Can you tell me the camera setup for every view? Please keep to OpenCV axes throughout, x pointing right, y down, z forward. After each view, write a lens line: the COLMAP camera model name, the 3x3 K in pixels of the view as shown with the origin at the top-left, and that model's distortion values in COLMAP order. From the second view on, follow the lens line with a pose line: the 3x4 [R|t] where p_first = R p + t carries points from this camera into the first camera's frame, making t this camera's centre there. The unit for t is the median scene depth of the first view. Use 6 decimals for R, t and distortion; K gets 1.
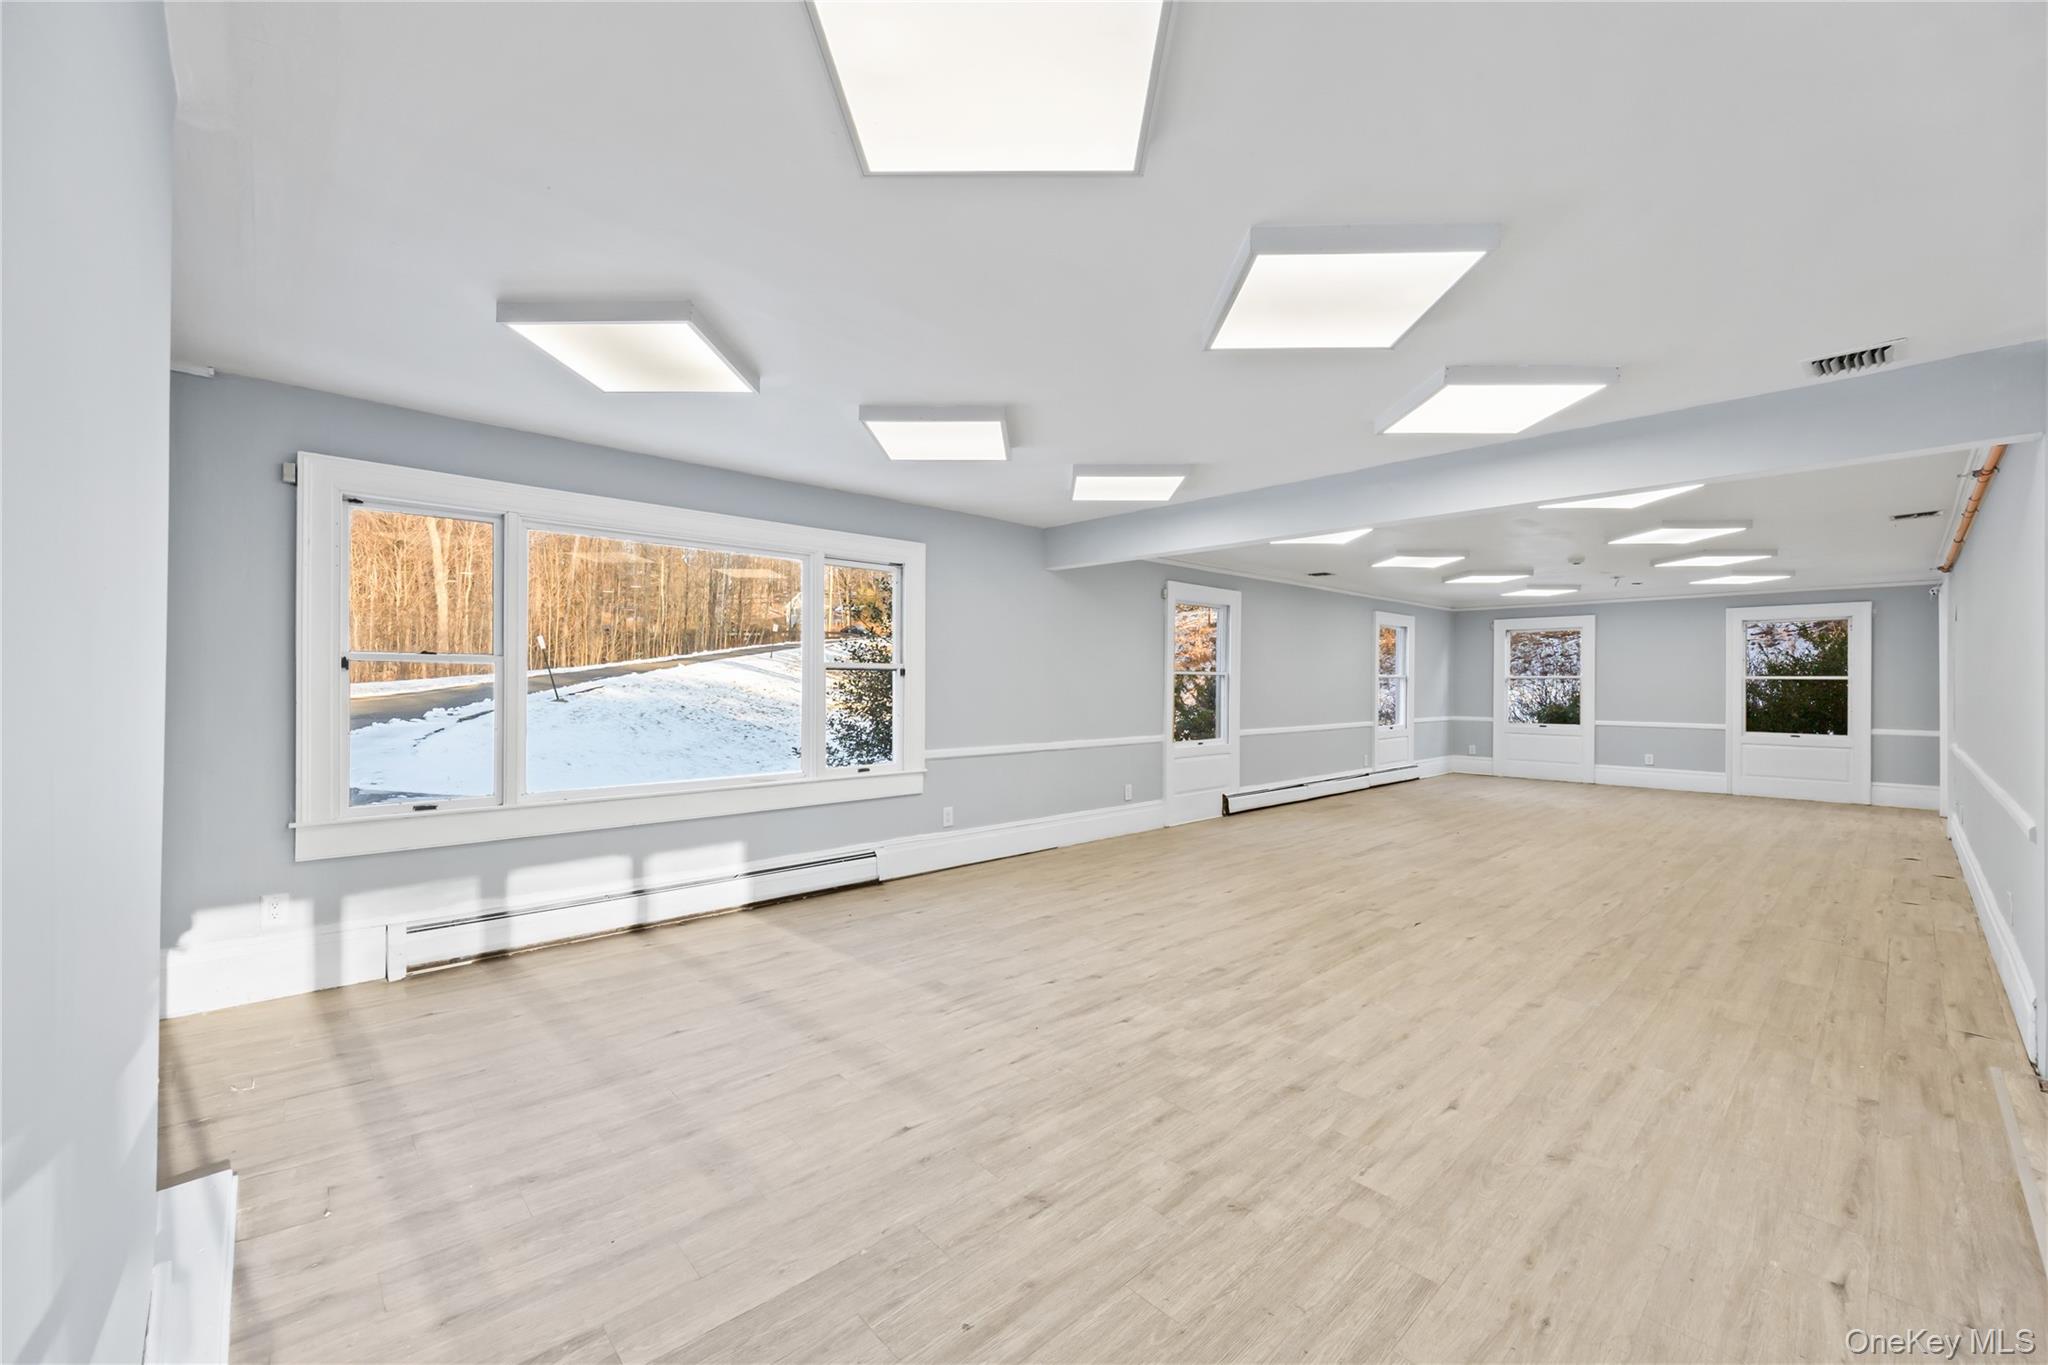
lens RADIAL K [[813.9, 0, 1016.3], [0, 813.9, 675.6], [0, 0, 1]] dist [-0.001477, 0.000861]
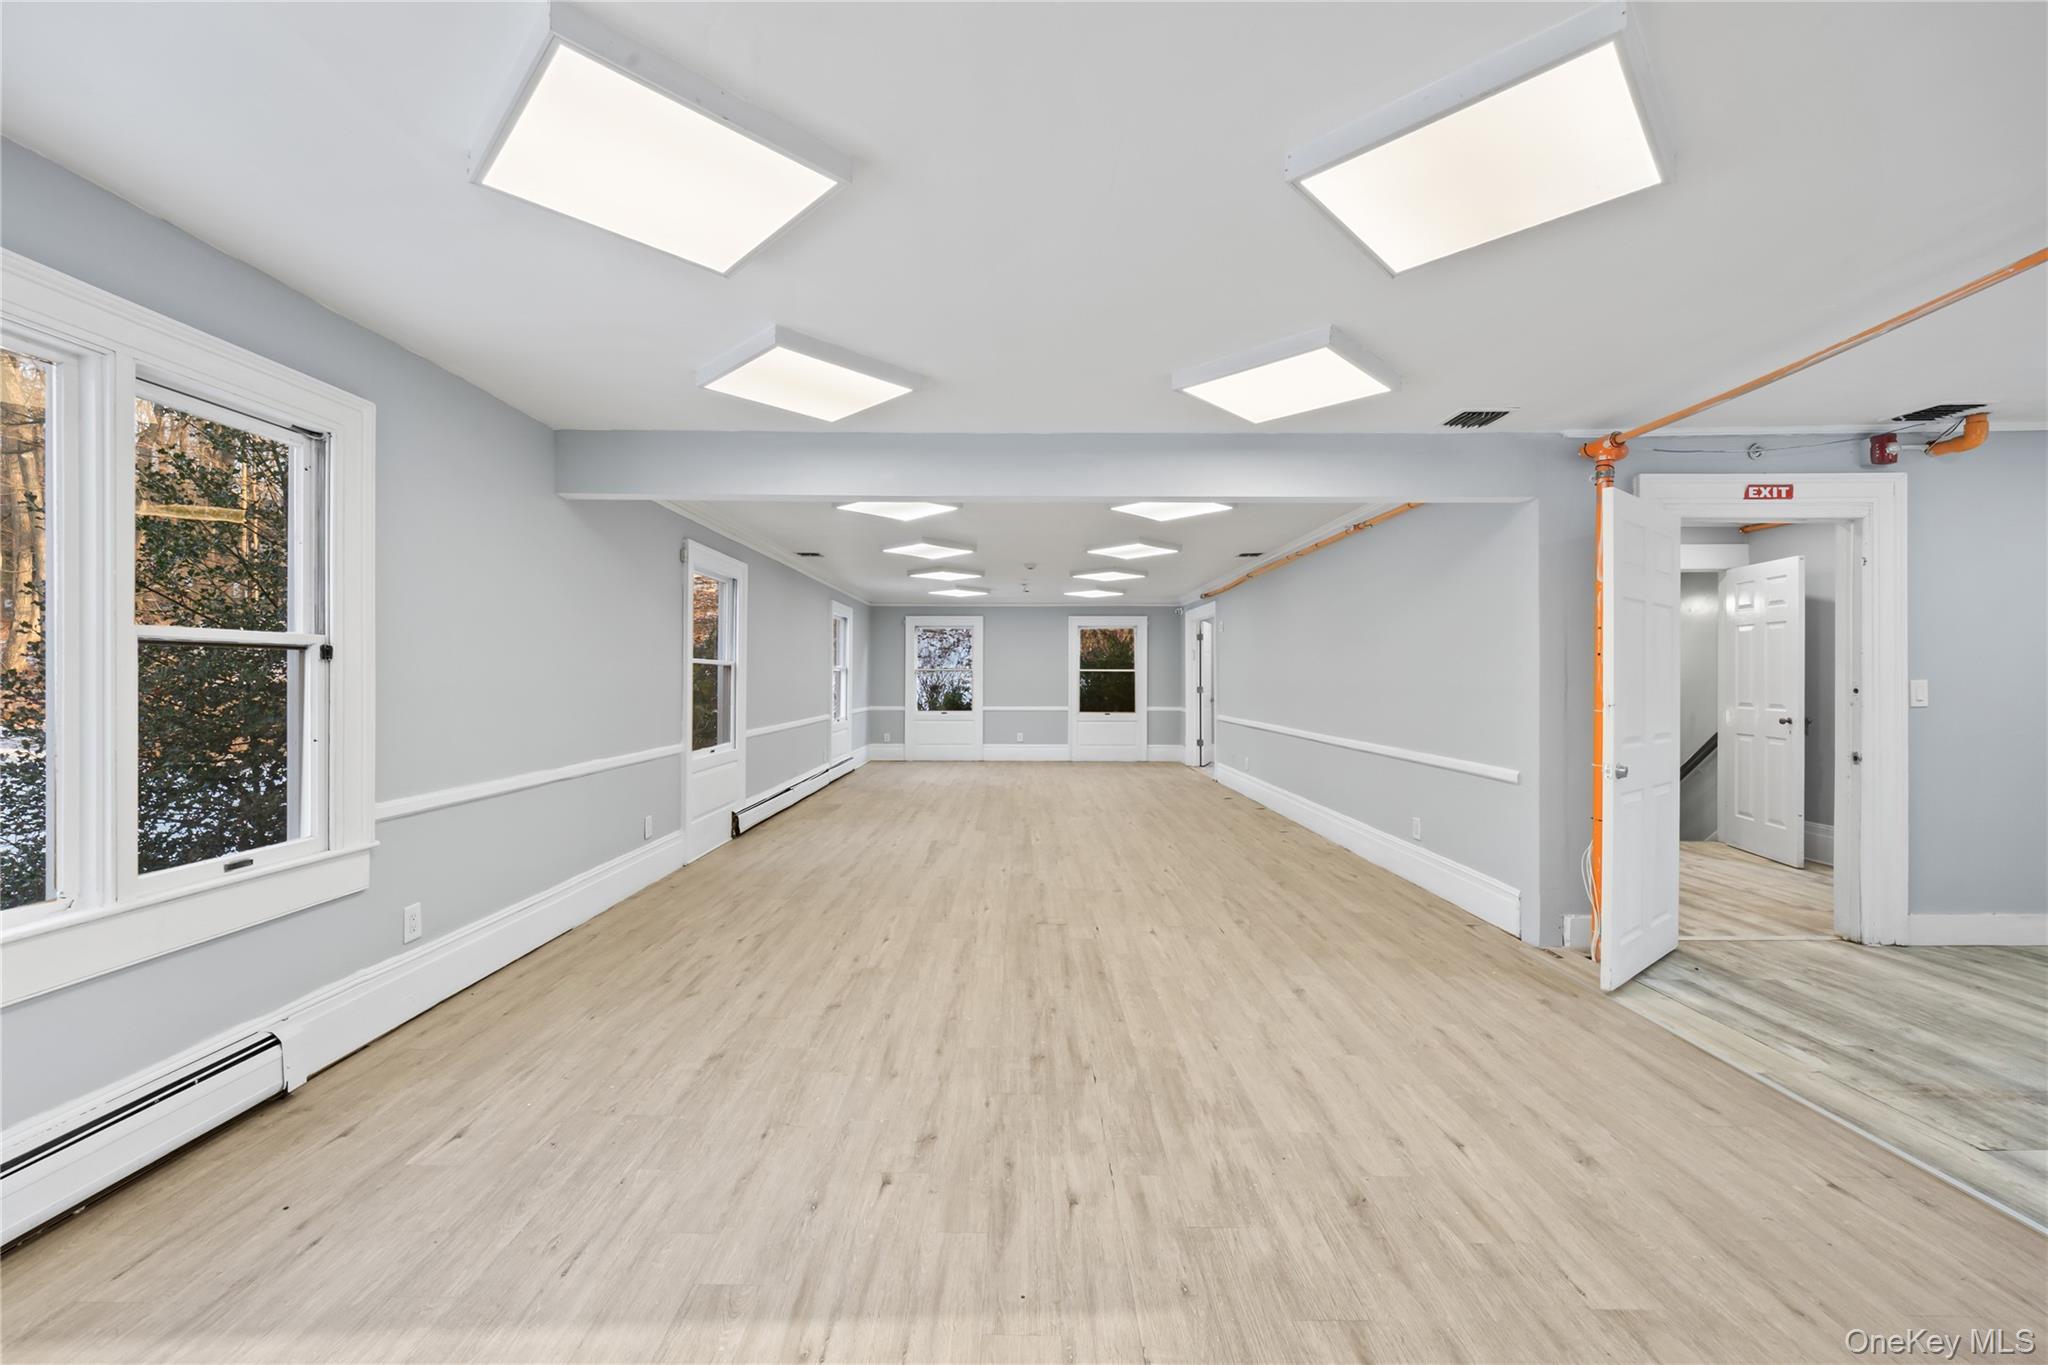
lens RADIAL K [[813.9, 0, 1016.3], [0, 813.9, 675.6], [0, 0, 1]] dist [-0.001477, 0.000861]
pose [[0.682498, -0.002030, 0.730885, -0.211486], [-0.004780, 0.999962, 0.007240, 0.004393], [-0.730872, -0.008435, 0.682462, 0.350902]]
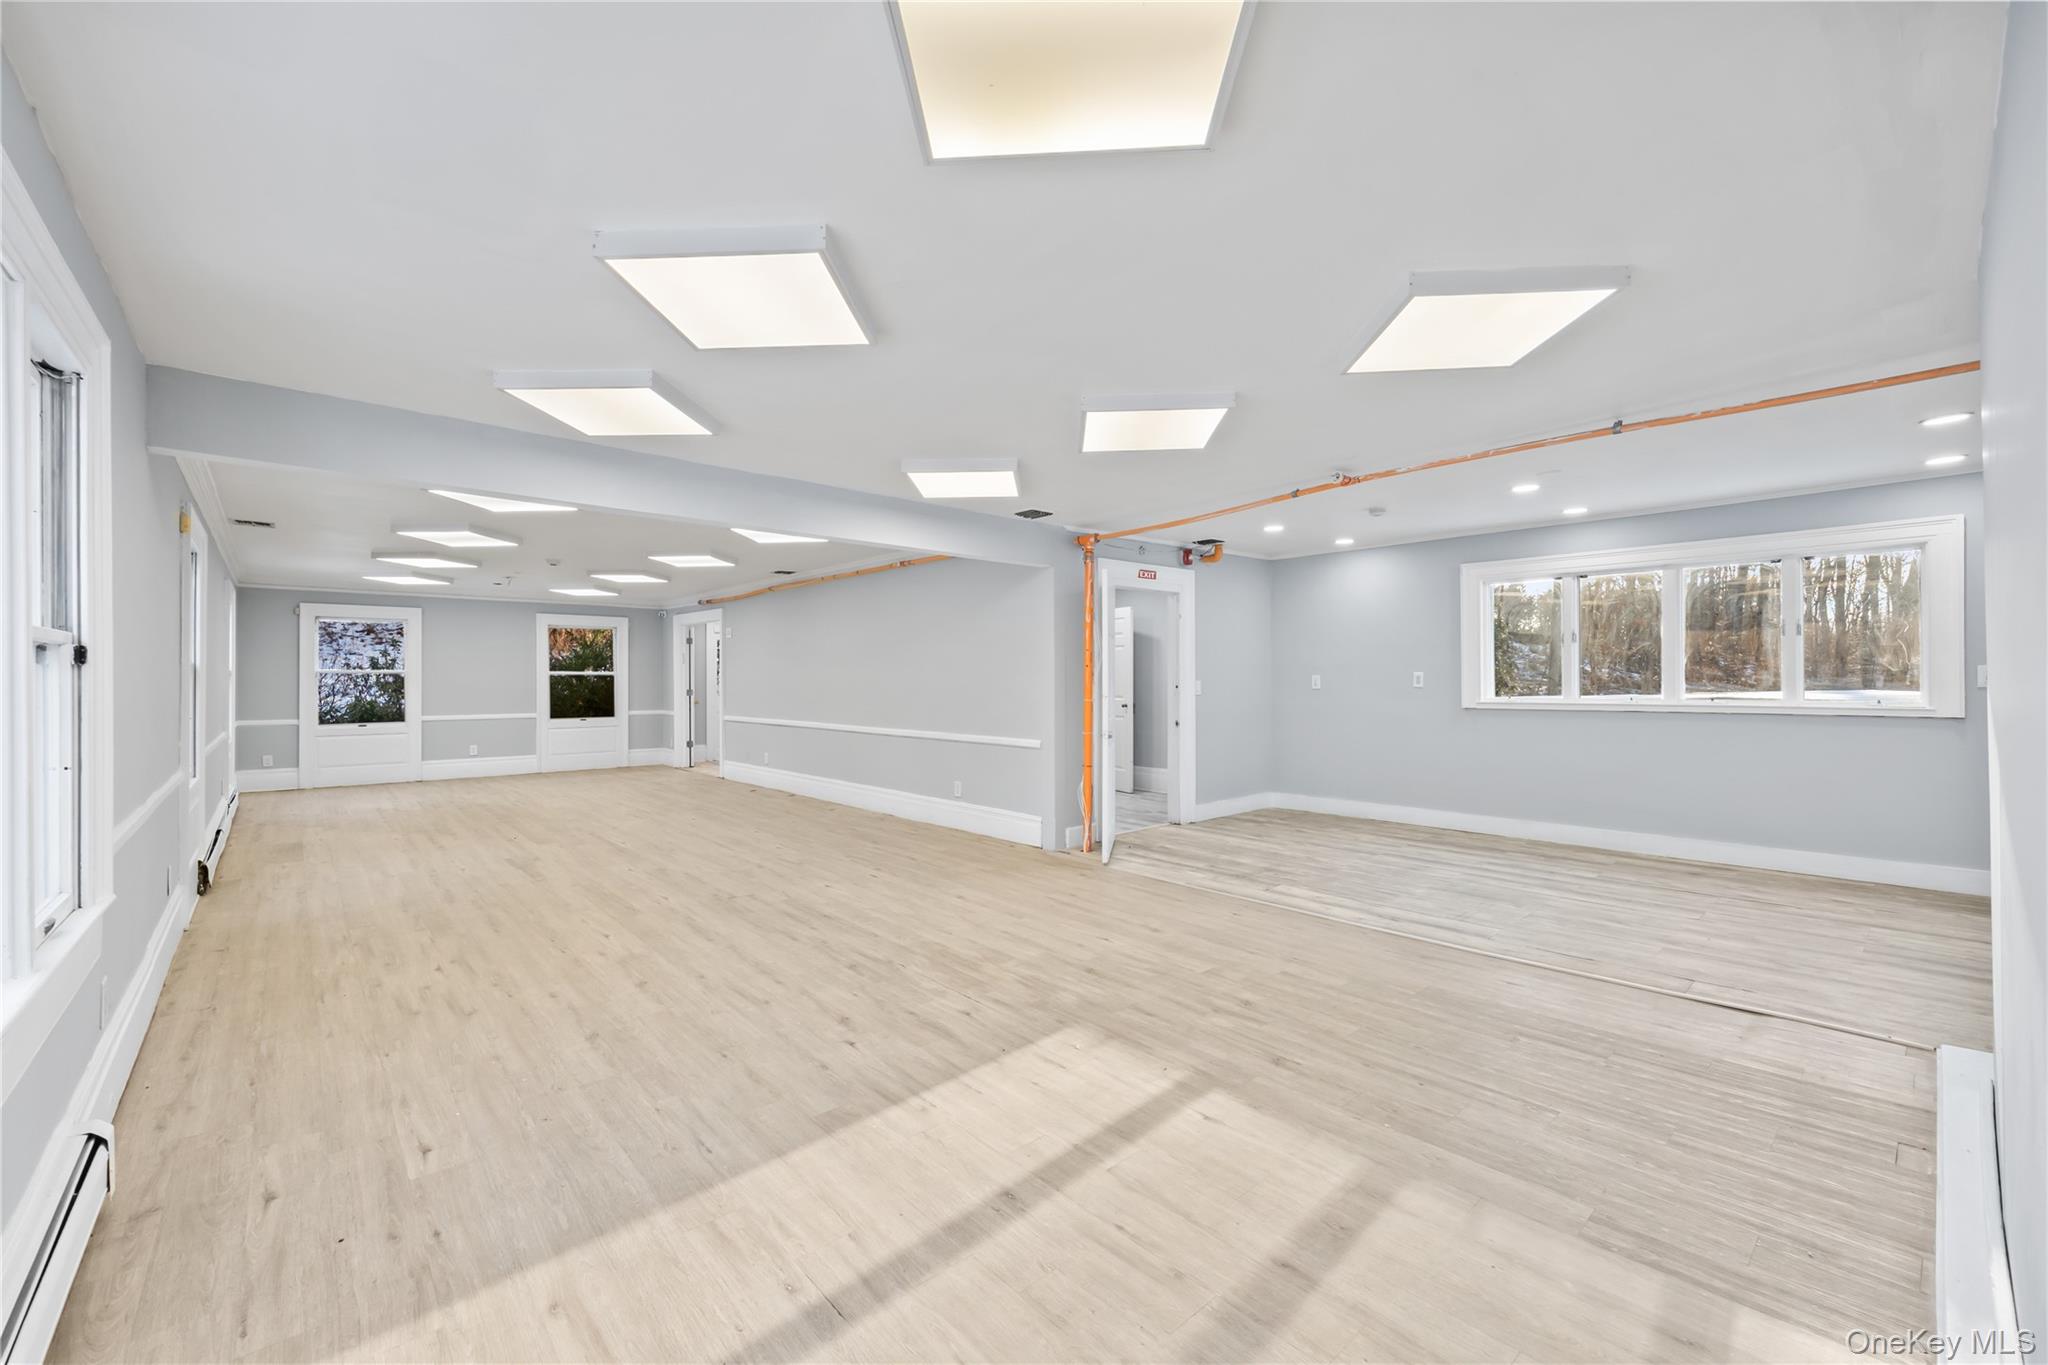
lens RADIAL K [[813.9, 0, 1016.3], [0, 813.9, 675.6], [0, 0, 1]] dist [-0.001477, 0.000861]
pose [[0.019314, 0.000123, 0.999813, -0.509308], [-0.006589, 0.999978, 0.000004, 0.003013], [-0.999792, -0.006588, 0.019314, 0.539237]]
